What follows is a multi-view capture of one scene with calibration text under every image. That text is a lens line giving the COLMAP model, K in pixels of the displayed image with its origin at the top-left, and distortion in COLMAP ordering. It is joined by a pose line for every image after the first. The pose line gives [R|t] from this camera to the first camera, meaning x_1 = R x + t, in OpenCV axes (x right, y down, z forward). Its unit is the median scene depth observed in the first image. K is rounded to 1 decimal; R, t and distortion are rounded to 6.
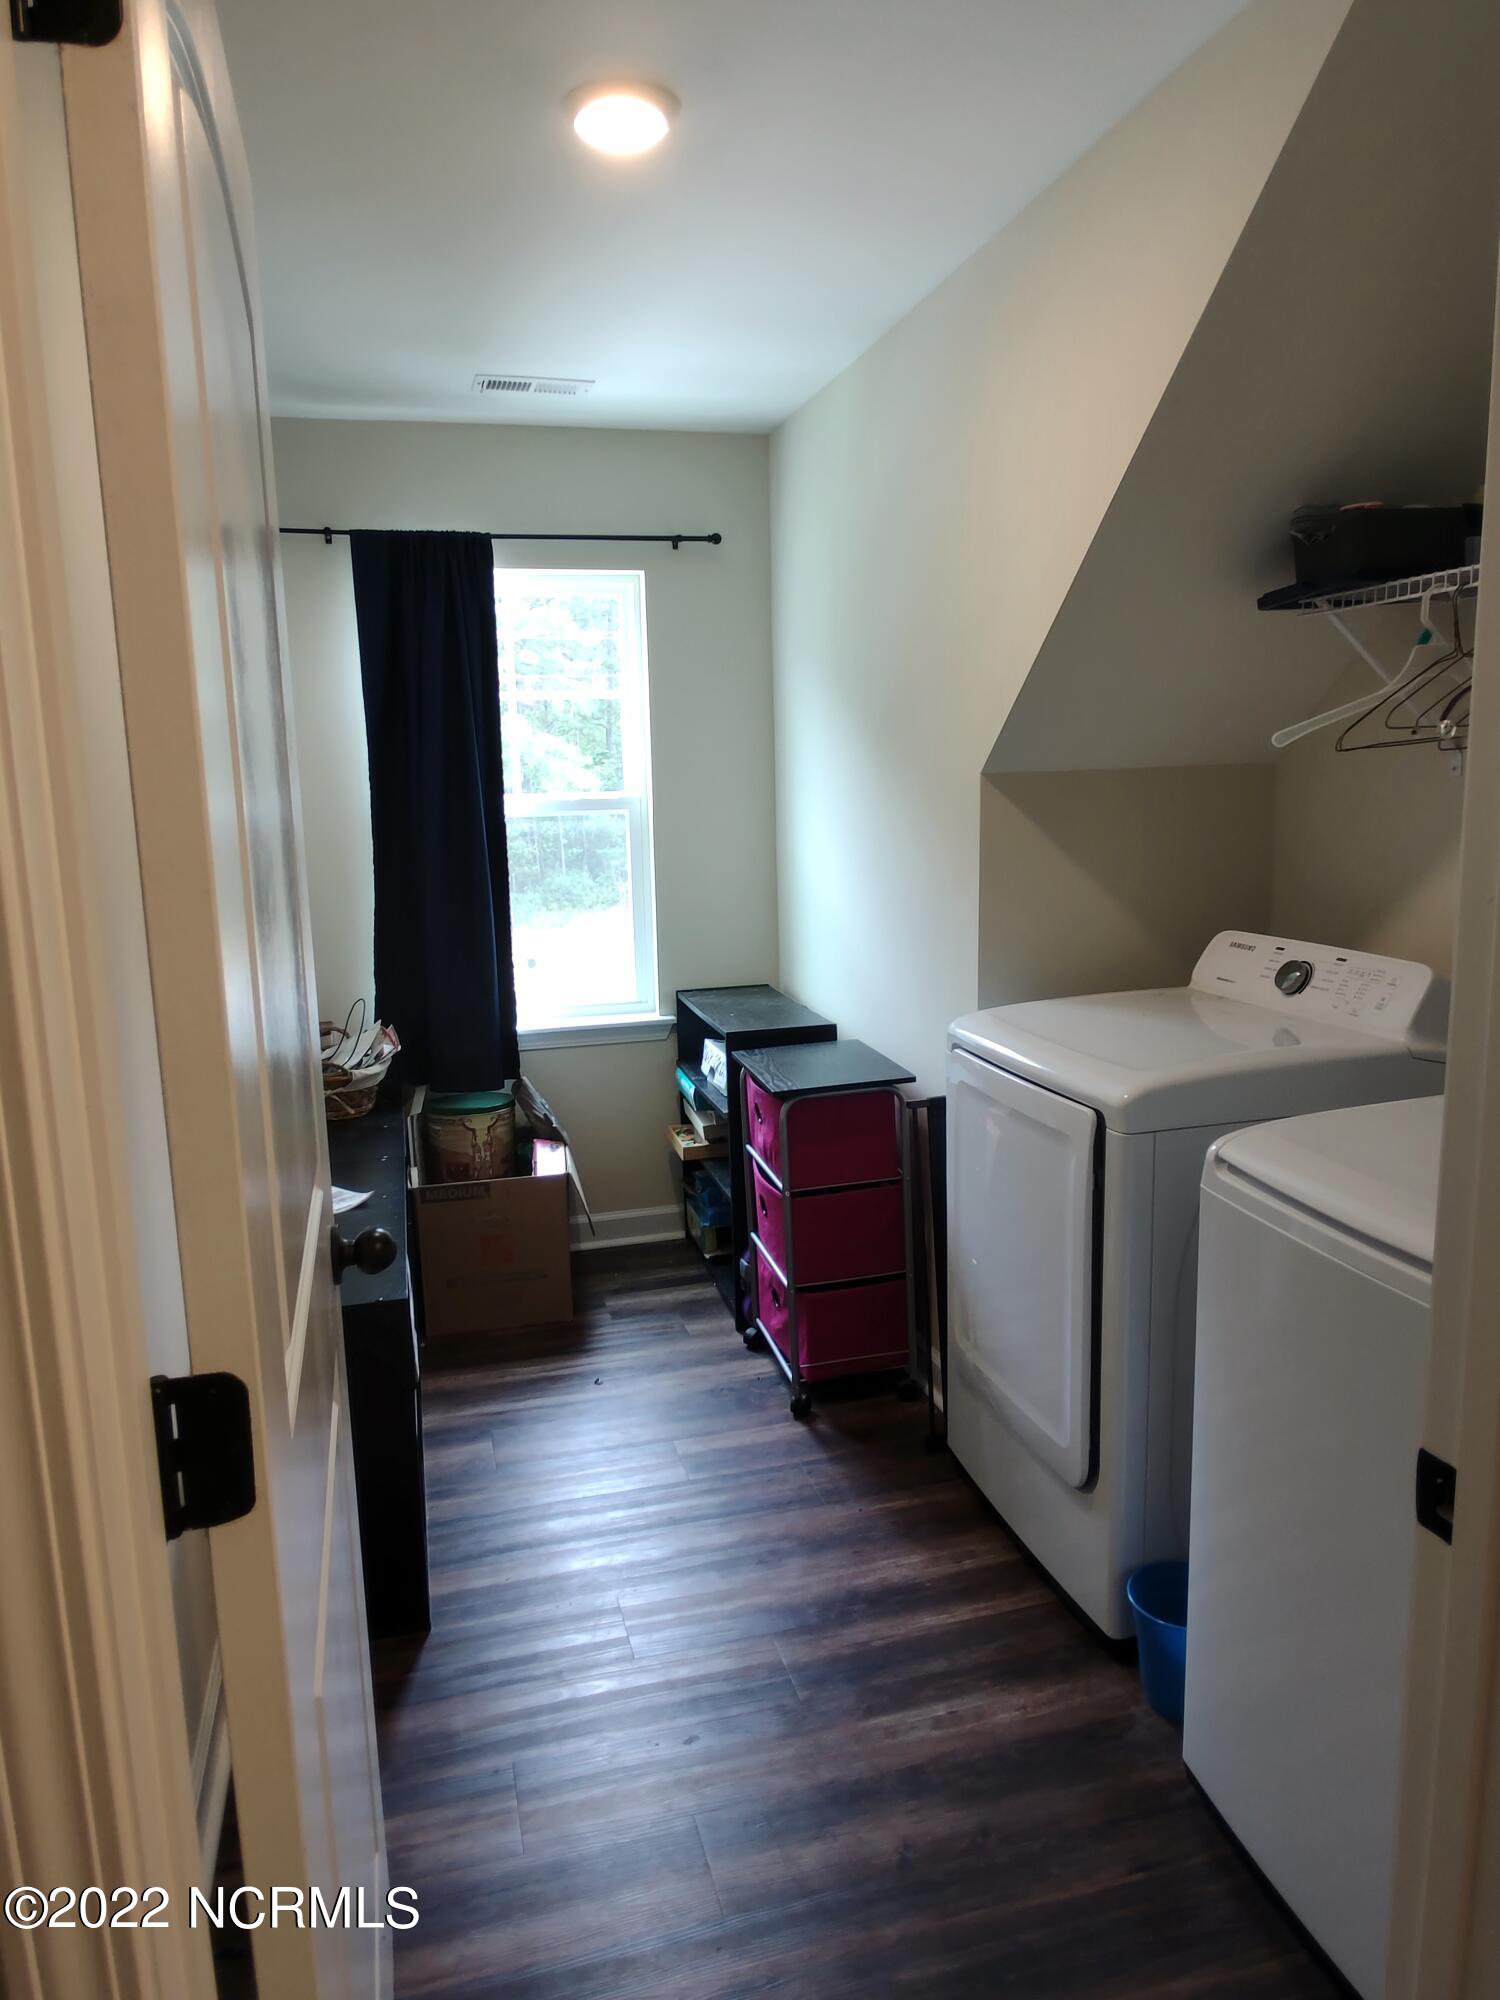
lens RADIAL K [[1337.1, 0, 750.0], [0, 1337.1, 1000.0], [0, 0, 1]] dist [0.003364, -0.006757]
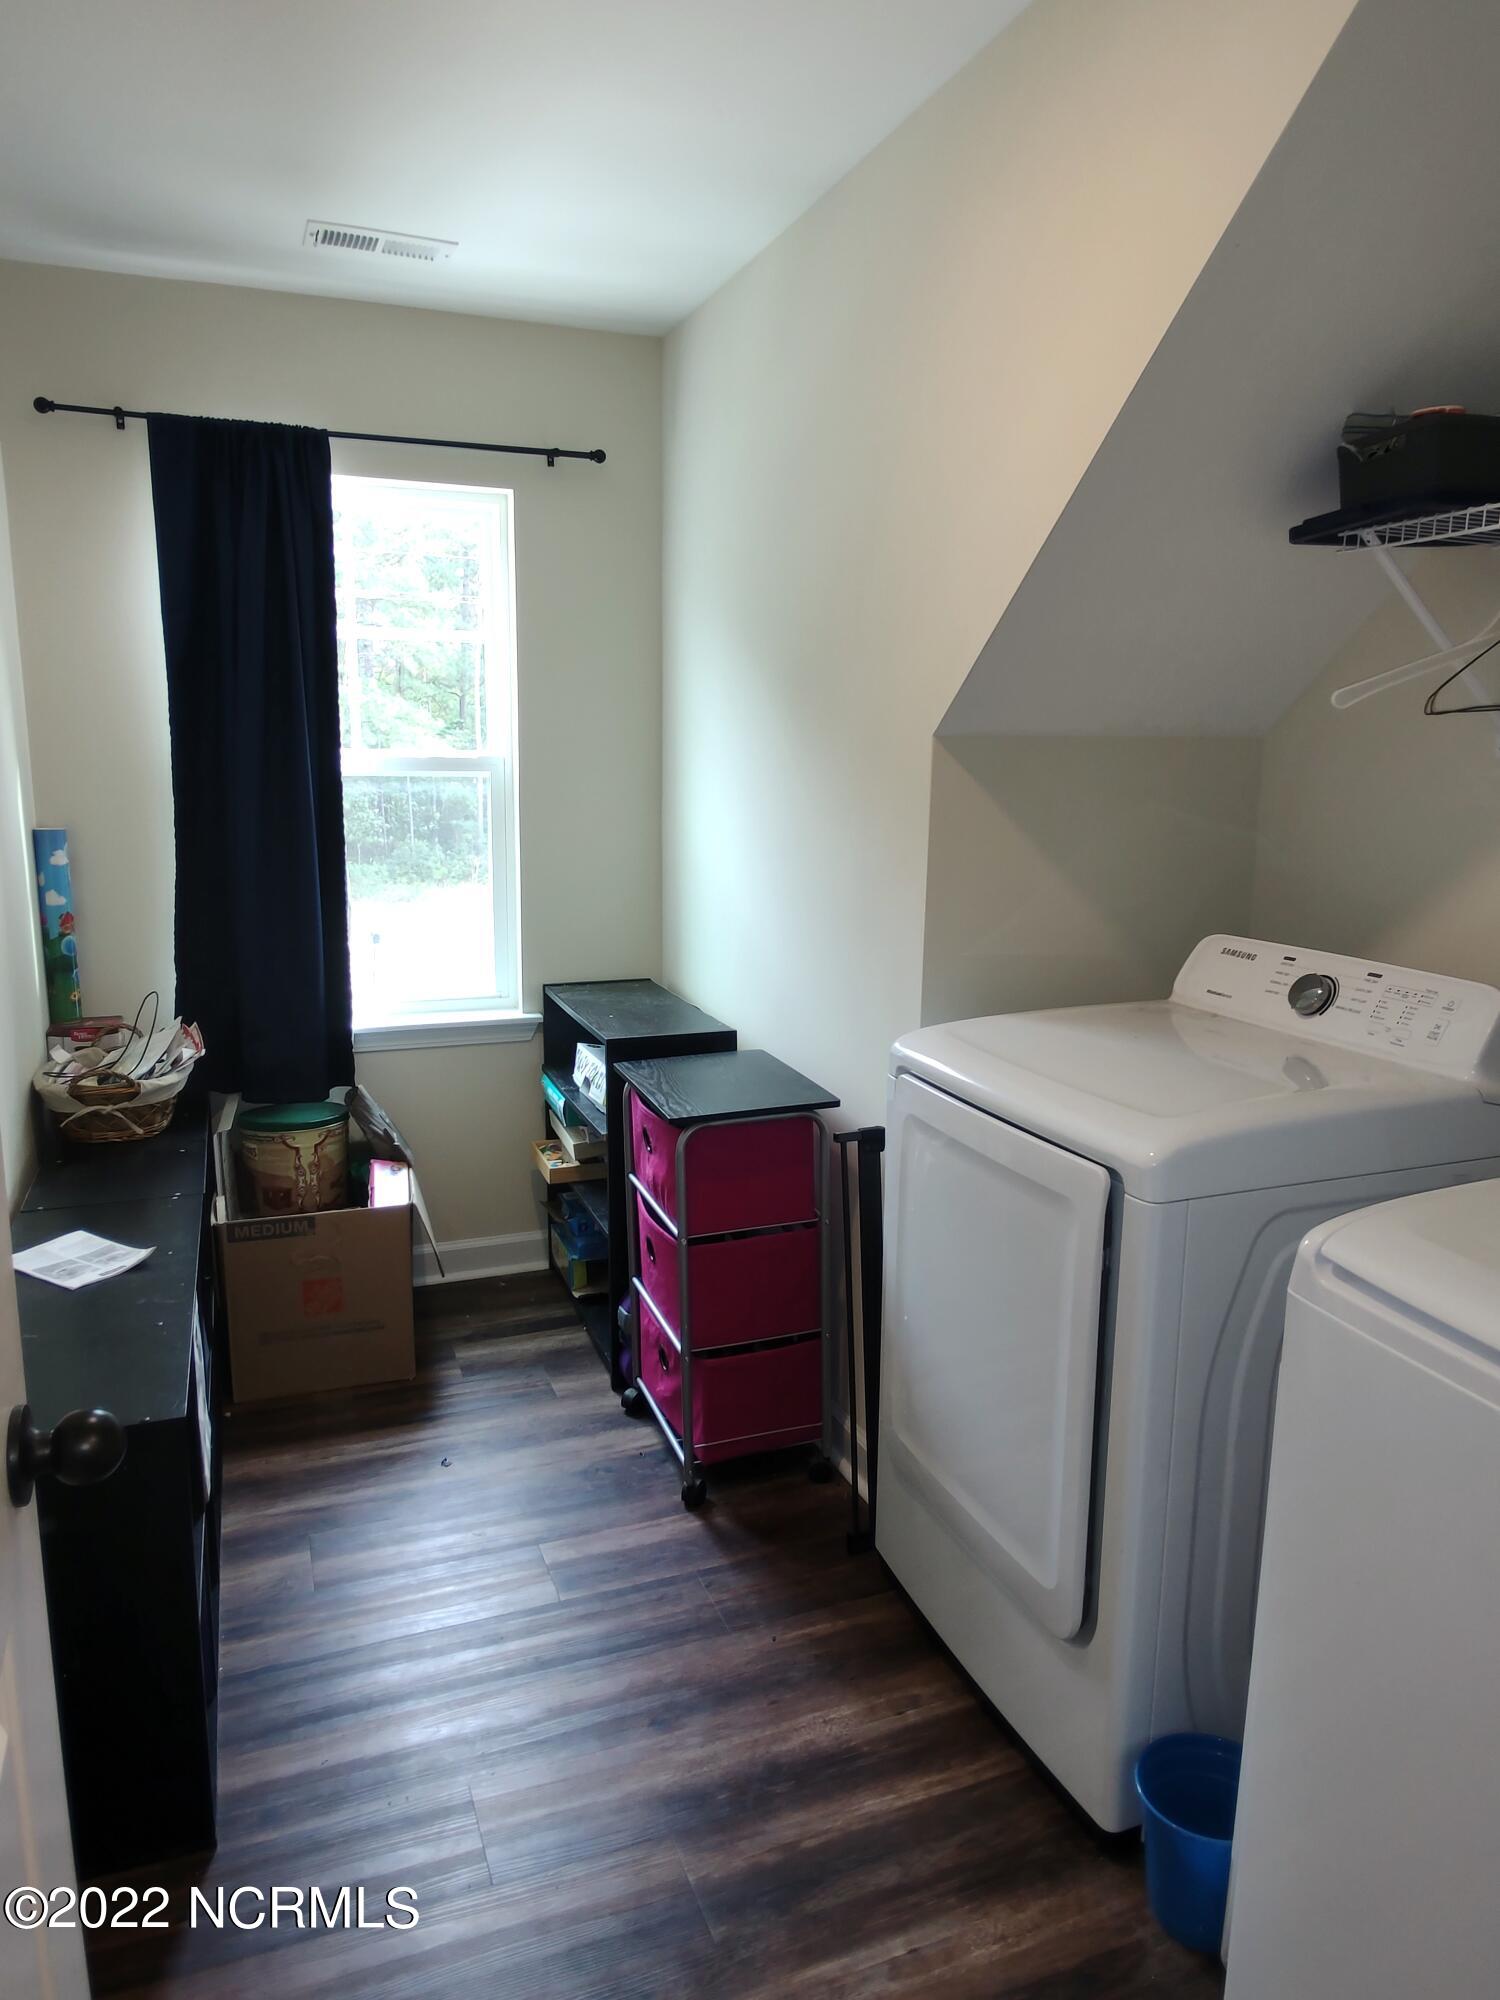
lens RADIAL K [[1337.1, 0, 750.0], [0, 1337.1, 1000.0], [0, 0, 1]] dist [0.003364, -0.006757]
pose [[0.993763, 0.015400, 0.110443, -0.025646], [-0.017115, 0.999747, 0.014596, -0.016928], [-0.110190, -0.016395, 0.993775, 0.186907]]
